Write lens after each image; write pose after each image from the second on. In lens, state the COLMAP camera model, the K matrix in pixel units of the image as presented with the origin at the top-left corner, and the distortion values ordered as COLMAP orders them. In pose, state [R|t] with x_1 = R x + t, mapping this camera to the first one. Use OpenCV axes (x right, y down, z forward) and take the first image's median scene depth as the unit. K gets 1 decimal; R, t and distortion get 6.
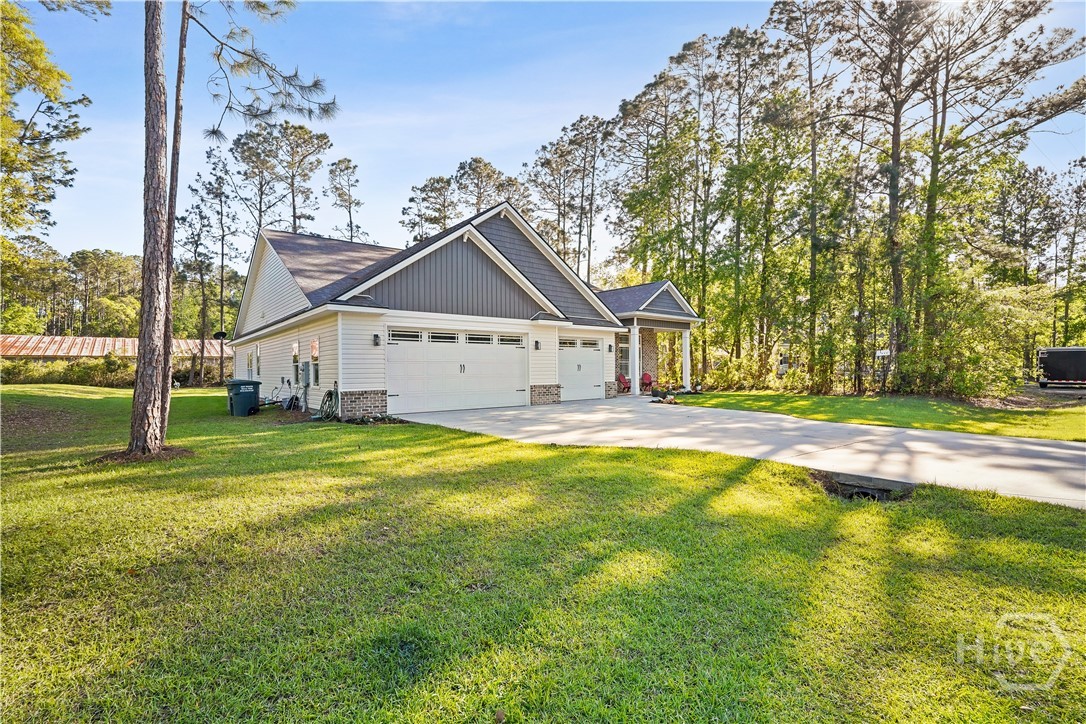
lens RADIAL K [[484.6, 0, 537.9], [0, 484.6, 364.3], [0, 0, 1]] dist [-0.010151, 0.001659]
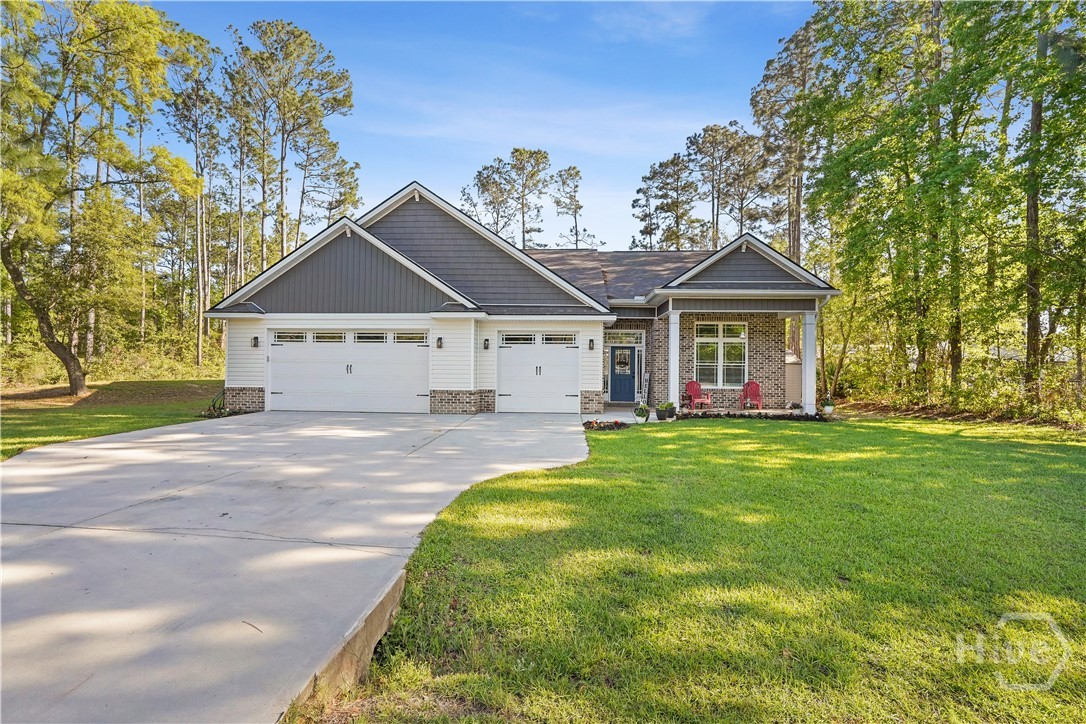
lens RADIAL K [[484.6, 0, 534.7], [0, 484.6, 364.8], [0, 0, 1]] dist [-0.010151, 0.001659]
pose [[0.731220, 0.008240, -0.682092, 0.470357], [-0.008713, 0.999958, 0.002740, -0.003378], [0.682087, 0.003939, 0.731261, 0.338318]]
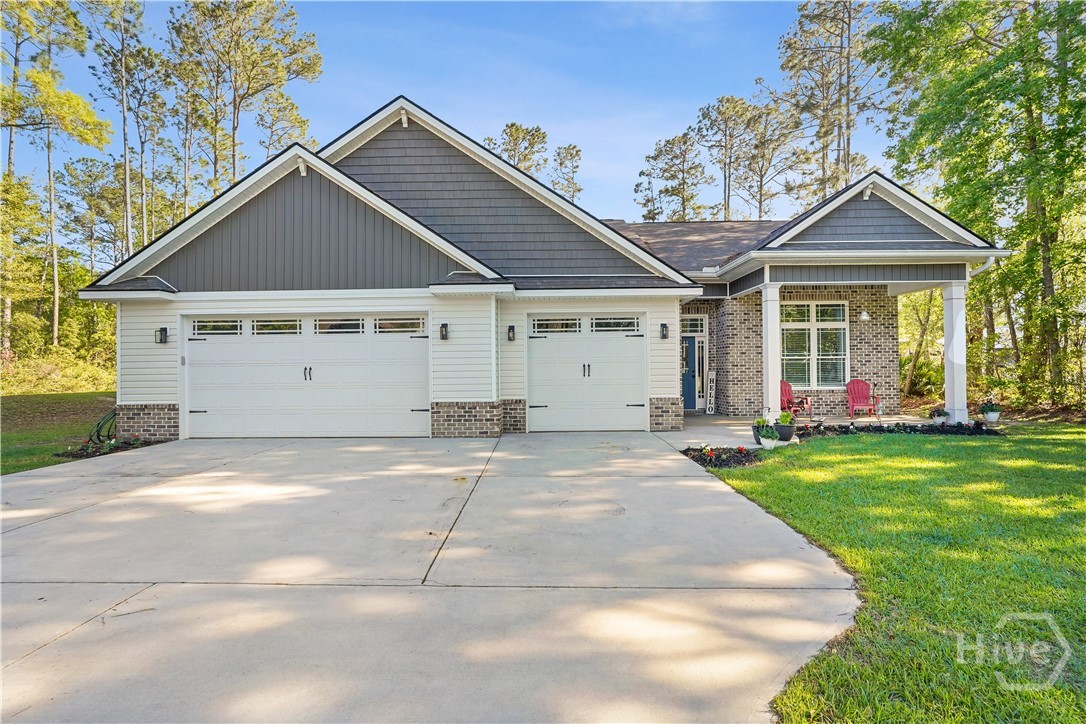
lens RADIAL K [[484.6, 0, 537.9], [0, 484.6, 364.8], [0, 0, 1]] dist [-0.010151, 0.001659]
pose [[0.763306, -0.007955, -0.645988, 0.302340], [0.010347, 0.999946, -0.000087, 0.000228], [0.645954, -0.006617, 0.763348, 0.434896]]
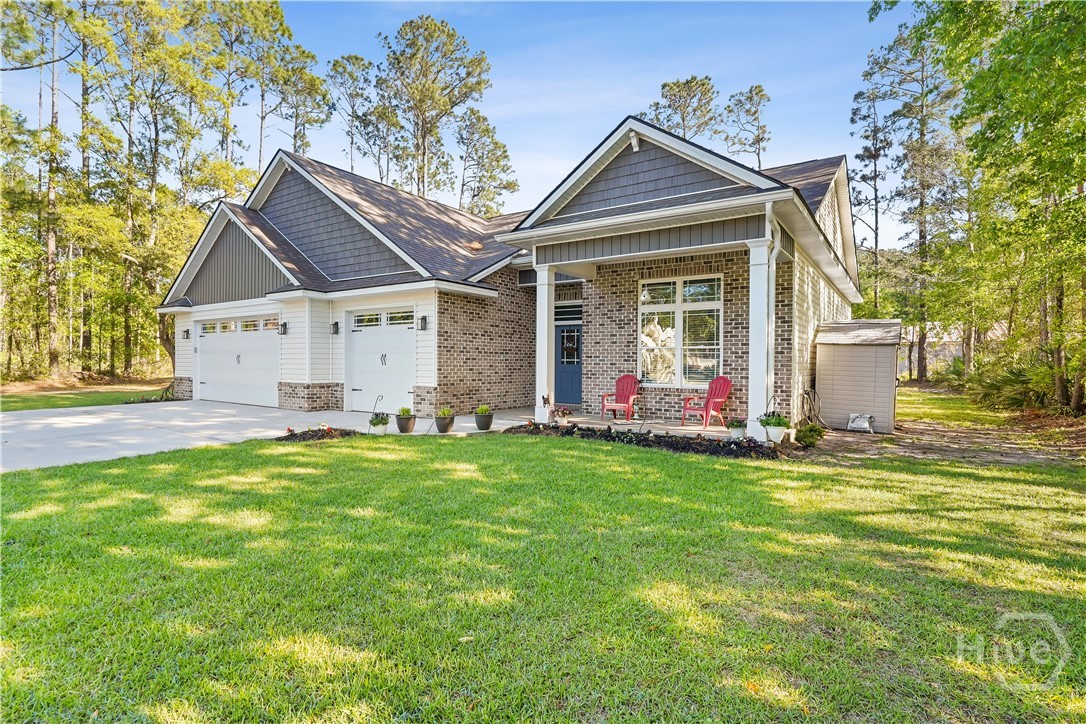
lens RADIAL K [[524.9, 0, 533.5], [0, 524.9, 367.5], [0, 0, 1]] dist [0.004331, 0.000312]
pose [[0.272410, 0.022598, -0.961916, 0.593772], [0.002492, 0.999704, 0.024191, 0.001307], [0.962178, -0.008987, 0.272273, 0.779547]]
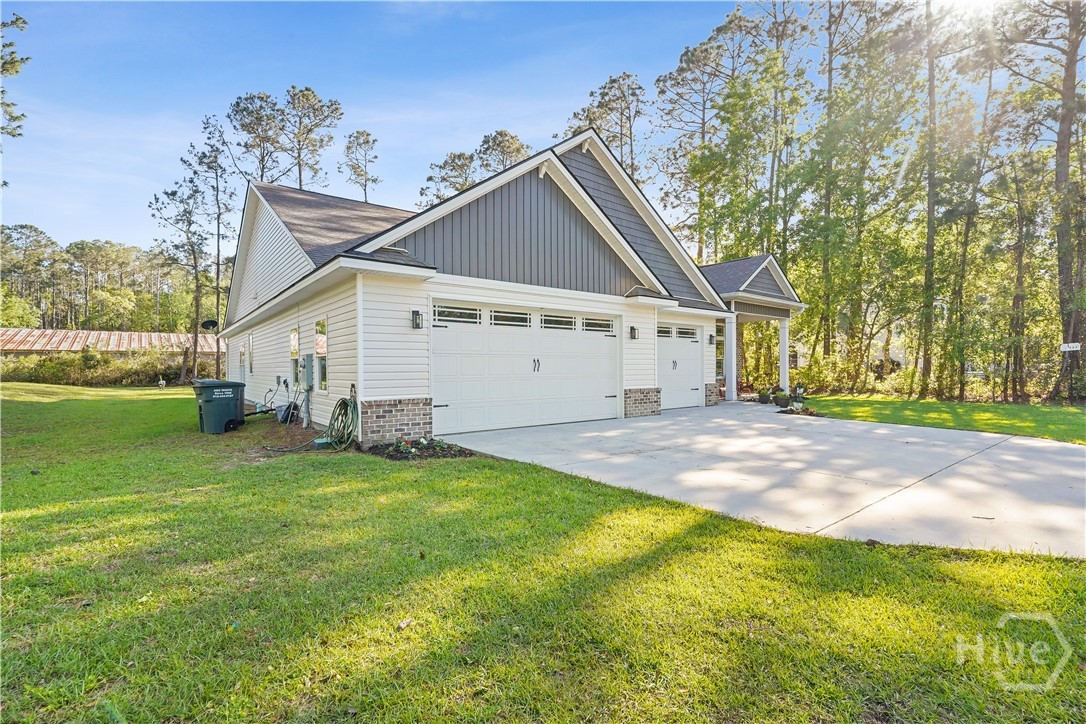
lens RADIAL K [[484.6, 0, 536.4], [0, 484.6, 367.2], [0, 0, 1]] dist [-0.010151, 0.001659]
pose [[0.999820, 0.003852, -0.018573, -0.087996], [-0.003659, 0.999939, 0.010445, 0.002840], [0.018612, -0.010376, 0.999773, 0.196579]]
